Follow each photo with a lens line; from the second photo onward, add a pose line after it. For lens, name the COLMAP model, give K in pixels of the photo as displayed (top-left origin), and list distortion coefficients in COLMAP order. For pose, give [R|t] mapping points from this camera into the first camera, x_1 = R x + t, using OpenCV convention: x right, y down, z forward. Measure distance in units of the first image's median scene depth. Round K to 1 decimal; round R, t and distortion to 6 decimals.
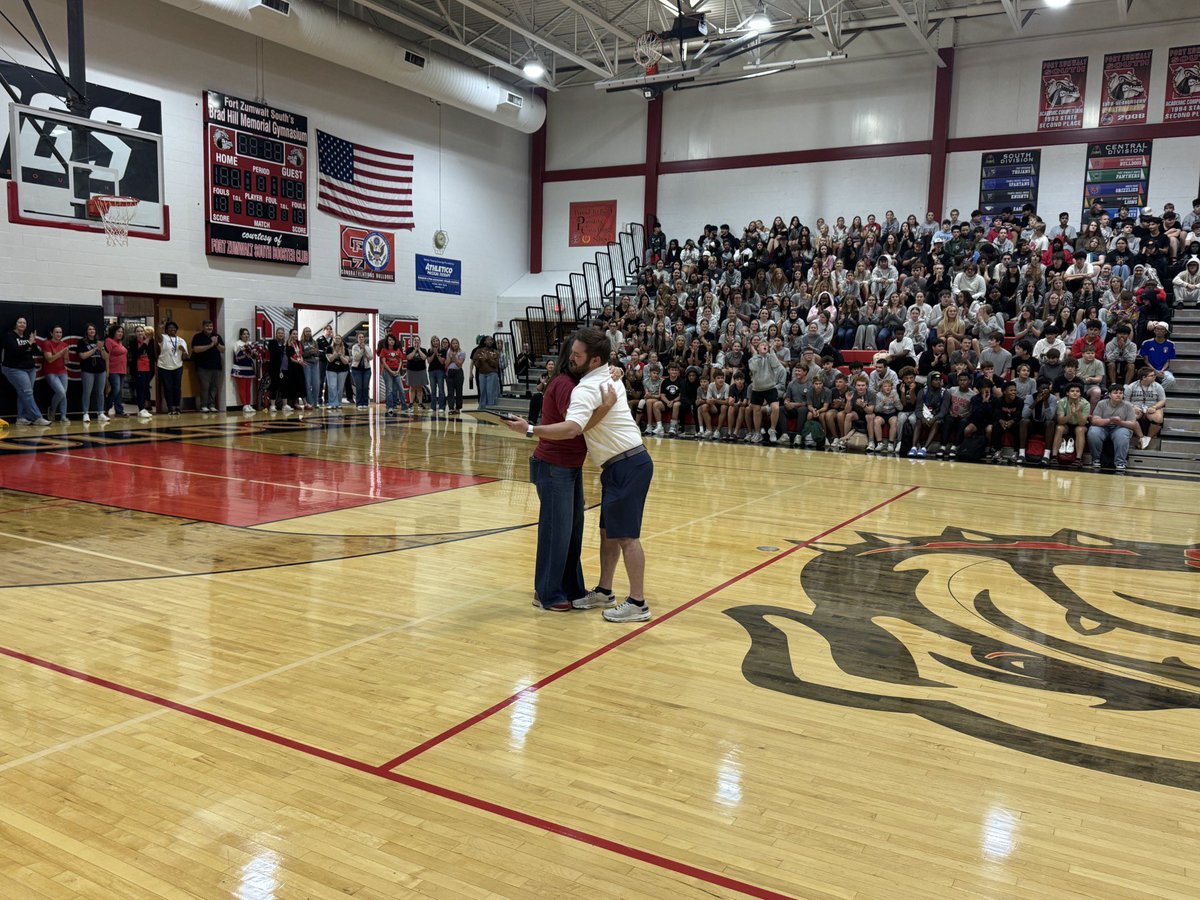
lens RADIAL K [[960.3, 0, 600.6], [0, 960.3, 456.9], [0, 0, 1]] dist [0.084892, -0.130429]
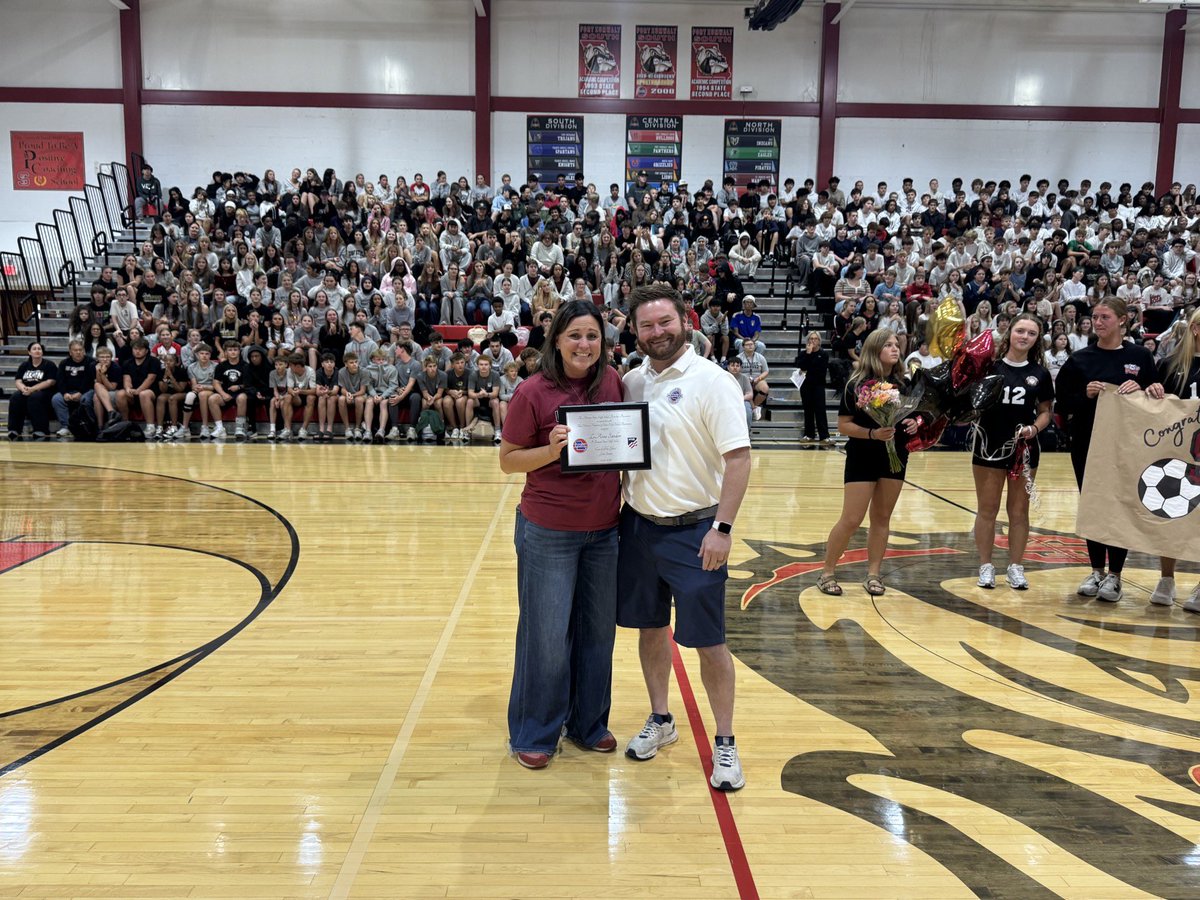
lens RADIAL K [[974.6, 0, 600.0], [0, 974.6, 450.0], [0, 0, 1]] dist [0.131954, -0.225166]
pose [[0.858503, -0.080005, 0.506530, -0.069515], [0.070712, 0.996788, 0.037591, -0.019349], [-0.507911, 0.003545, 0.861402, 0.150061]]
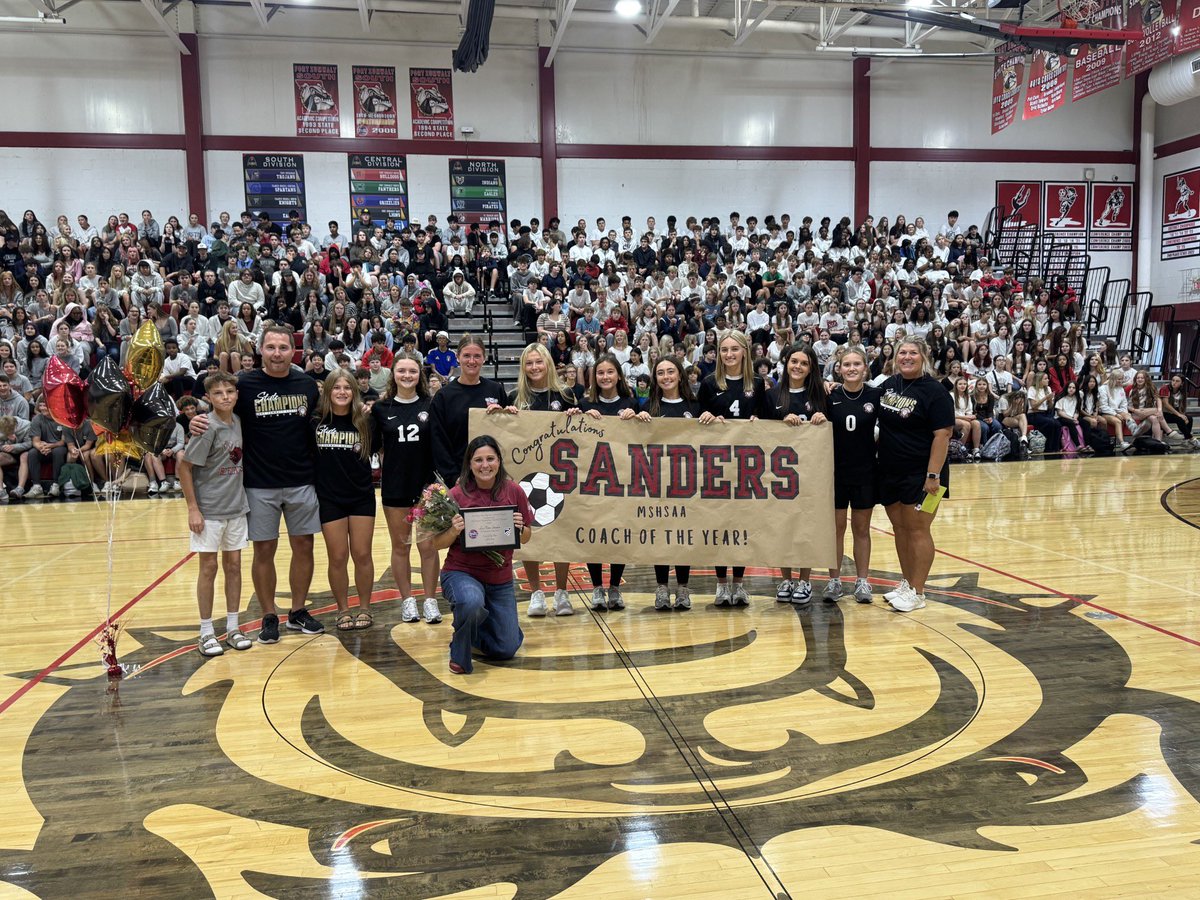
lens RADIAL K [[960.3, 0, 600.6], [0, 960.3, 456.9], [0, 0, 1]] dist [0.084892, -0.130429]
pose [[0.764854, -0.107568, 0.635160, 0.037704], [0.117786, 0.992691, 0.026281, -0.010608], [-0.633344, 0.054712, 0.771934, 0.094183]]
